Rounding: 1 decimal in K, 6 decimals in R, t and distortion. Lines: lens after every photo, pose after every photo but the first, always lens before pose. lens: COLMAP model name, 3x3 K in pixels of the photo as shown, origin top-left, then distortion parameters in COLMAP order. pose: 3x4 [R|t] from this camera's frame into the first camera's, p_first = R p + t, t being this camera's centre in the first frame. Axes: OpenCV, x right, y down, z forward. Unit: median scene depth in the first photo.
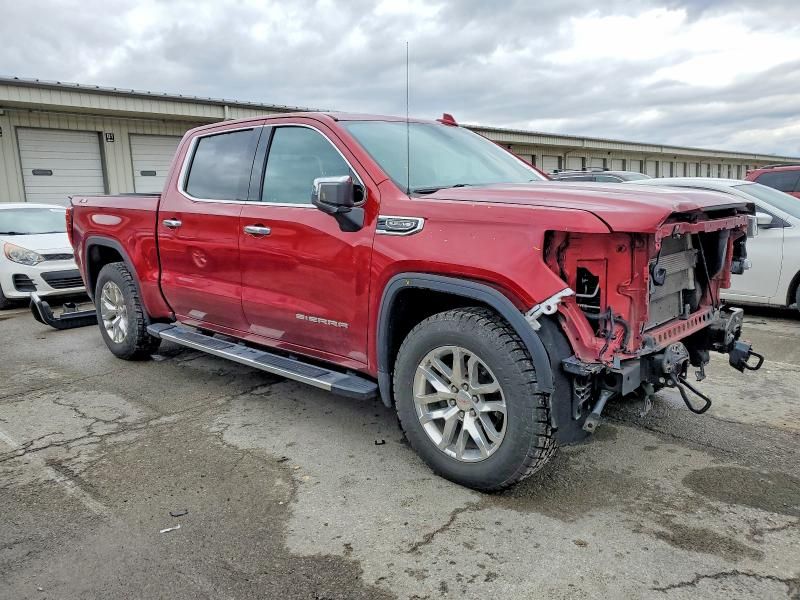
lens RADIAL K [[598.1, 0, 397.4], [0, 598.1, 299.6], [0, 0, 1]] dist [0.012763, 0.013517]
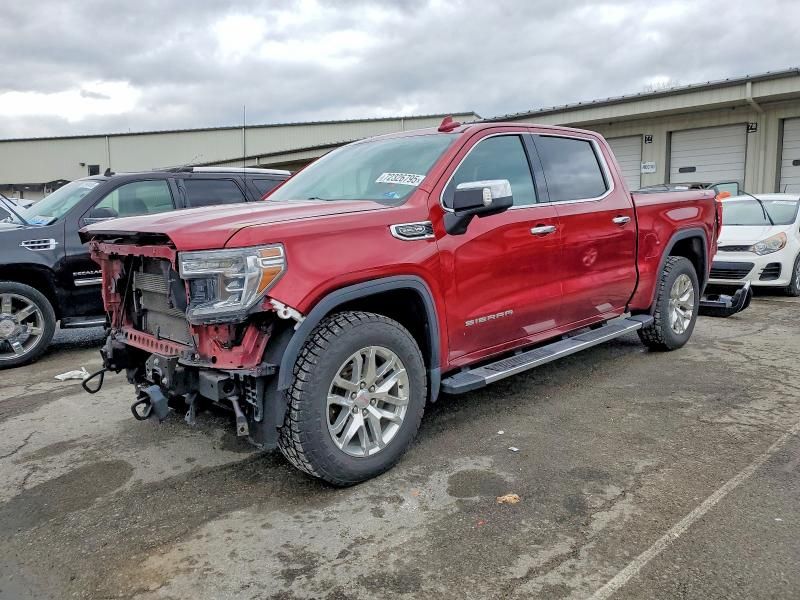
lens RADIAL K [[598.1, 0, 402.6], [0, 598.1, 306.8], [0, 0, 1]] dist [0.012763, 0.013517]
pose [[-0.016028, 0.188911, -0.981863, 1.397750], [-0.145103, 0.971154, 0.189220, -0.261768], [0.989287, 0.145504, 0.011846, 1.325246]]
